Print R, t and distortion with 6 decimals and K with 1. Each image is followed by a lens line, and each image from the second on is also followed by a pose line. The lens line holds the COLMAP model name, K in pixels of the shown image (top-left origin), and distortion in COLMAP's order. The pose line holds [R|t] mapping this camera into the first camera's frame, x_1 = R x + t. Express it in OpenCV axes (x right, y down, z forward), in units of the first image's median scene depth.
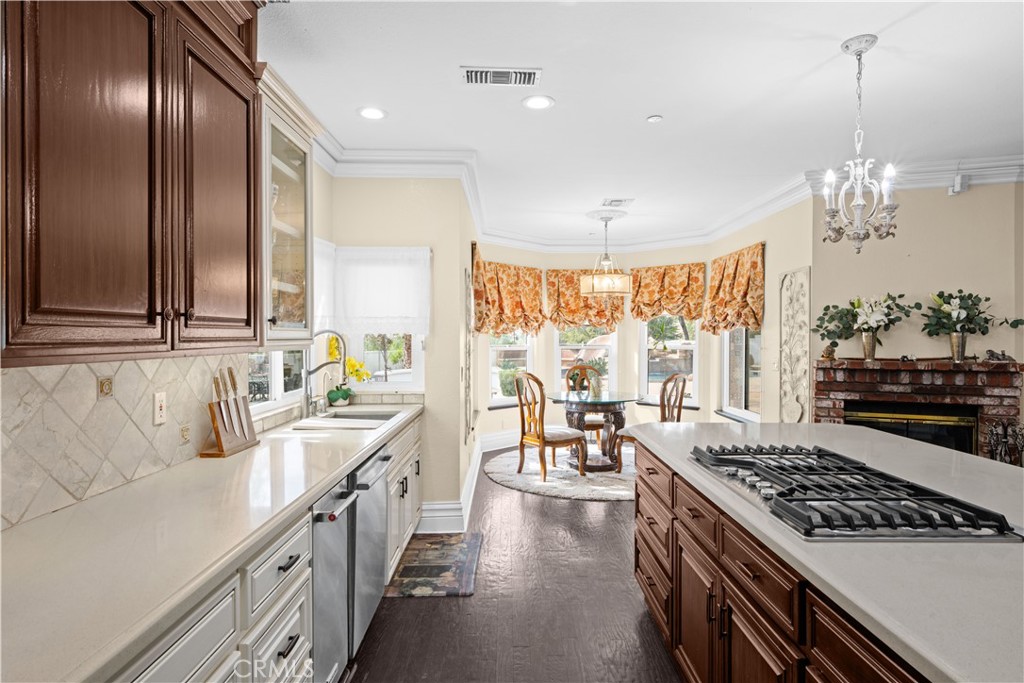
lens RADIAL K [[561.2, 0, 509.3], [0, 561.2, 339.3], [0, 0, 1]] dist [0.000118, -0.000188]
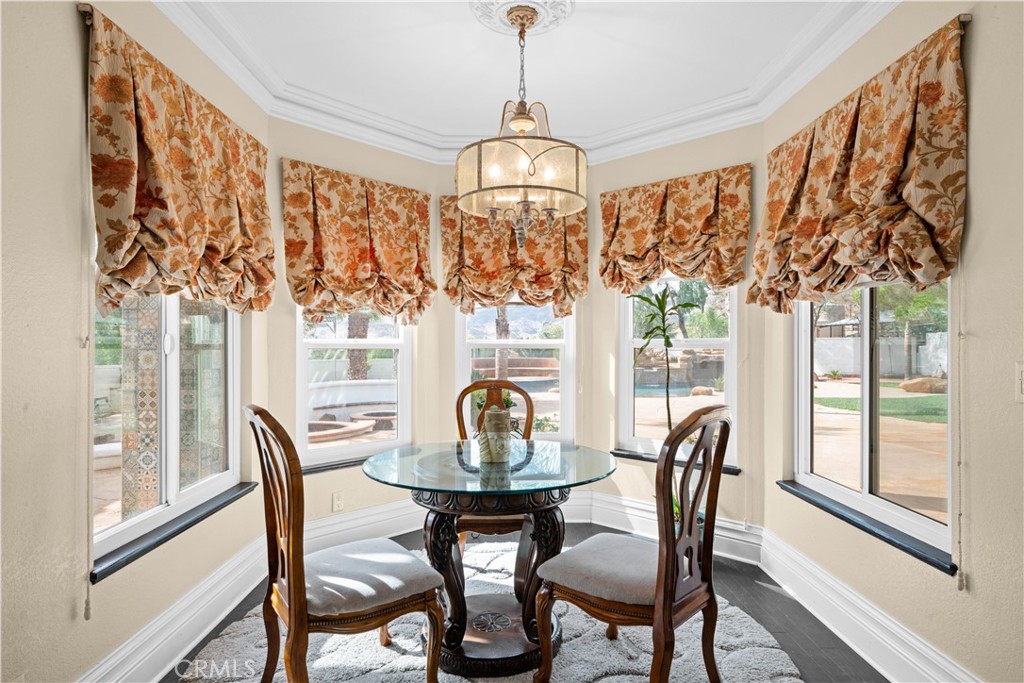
lens RADIAL K [[589.7, 0, 506.4], [0, 589.7, 339.1], [0, 0, 1]] dist [0.000739, -0.000386]
pose [[0.999942, 0.000297, 0.010736, 0.177263], [-0.000135, 0.999886, -0.015070, 0.024673], [-0.010740, 0.015068, 0.999829, 0.657175]]
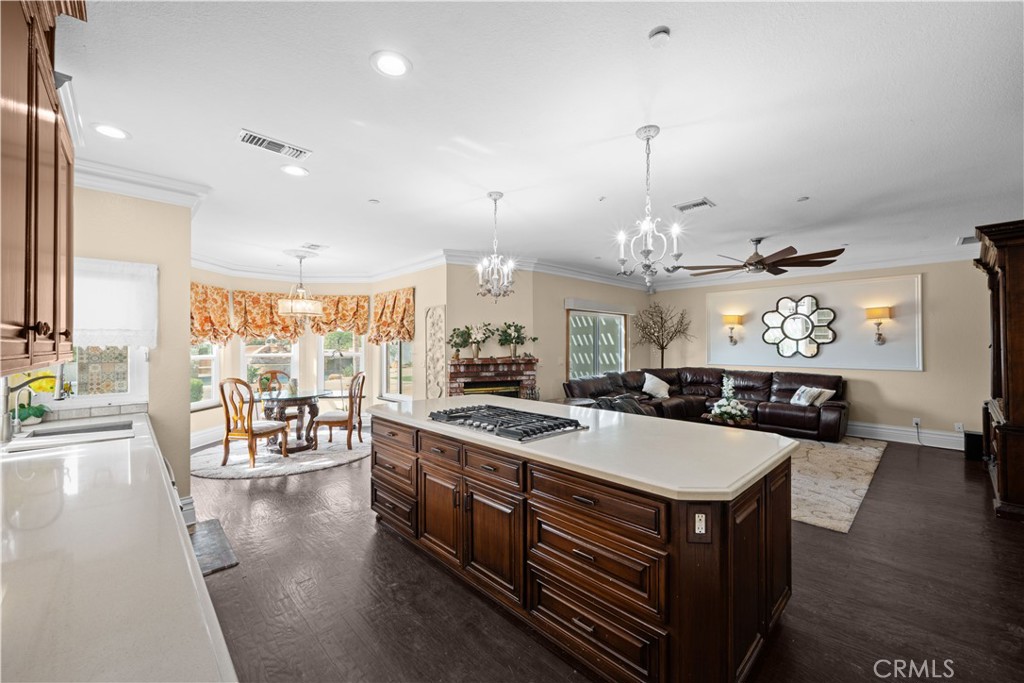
lens RADIAL K [[404.6, 0, 514.4], [0, 404.6, 342.2], [0, 0, 1]] dist [-0.001140, -0.000175]
pose [[0.723803, 0.000827, 0.690006, -0.131554], [0.009423, 0.999894, -0.011083, -0.001498], [-0.689942, 0.014524, 0.723718, -0.022111]]
